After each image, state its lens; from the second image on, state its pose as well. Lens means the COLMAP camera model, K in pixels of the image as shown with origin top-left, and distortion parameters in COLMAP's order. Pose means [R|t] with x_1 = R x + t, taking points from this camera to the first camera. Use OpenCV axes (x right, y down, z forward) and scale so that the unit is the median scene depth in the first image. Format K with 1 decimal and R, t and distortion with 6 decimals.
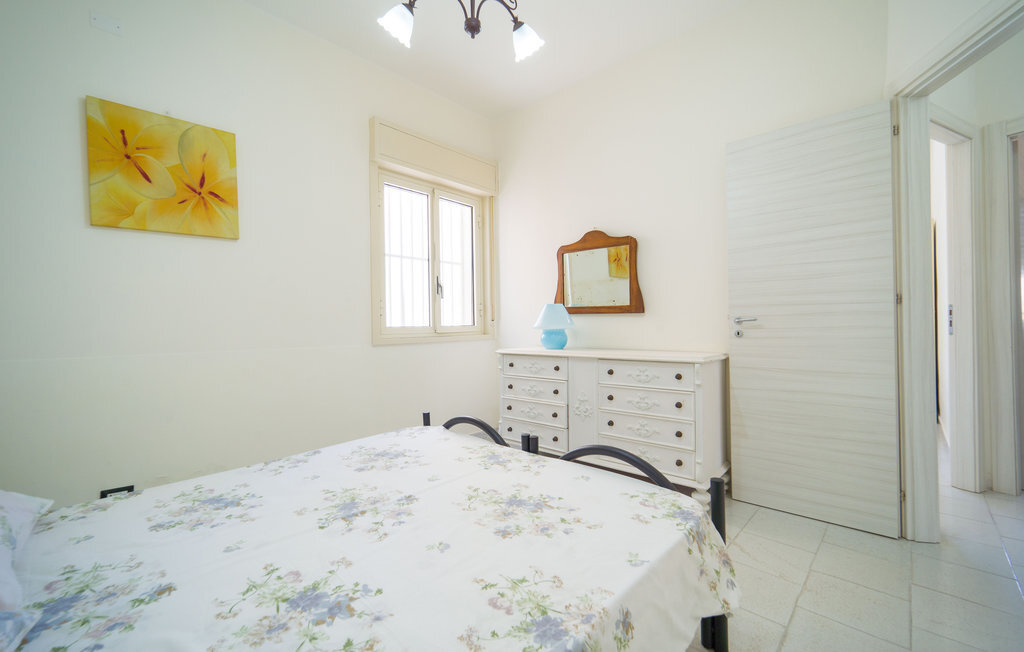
lens RADIAL K [[413.0, 0, 512.0], [0, 413.0, 326.0], [0, 0, 1]] dist [-0.001366, -0.000050]
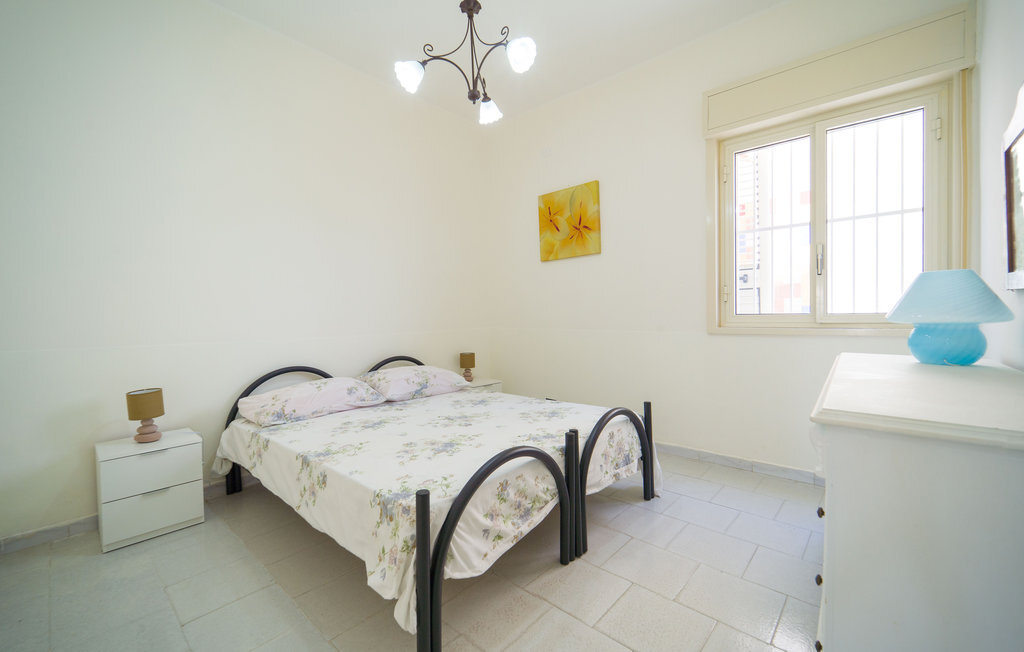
lens RADIAL K [[413.0, 0, 512.0], [0, 413.0, 326.0], [0, 0, 1]] dist [-0.001366, -0.000050]
pose [[0.033438, 0.036848, -0.998761, 0.831178], [0.005493, 0.999298, 0.037052, -0.012679], [0.999426, -0.006725, 0.033212, 0.699617]]
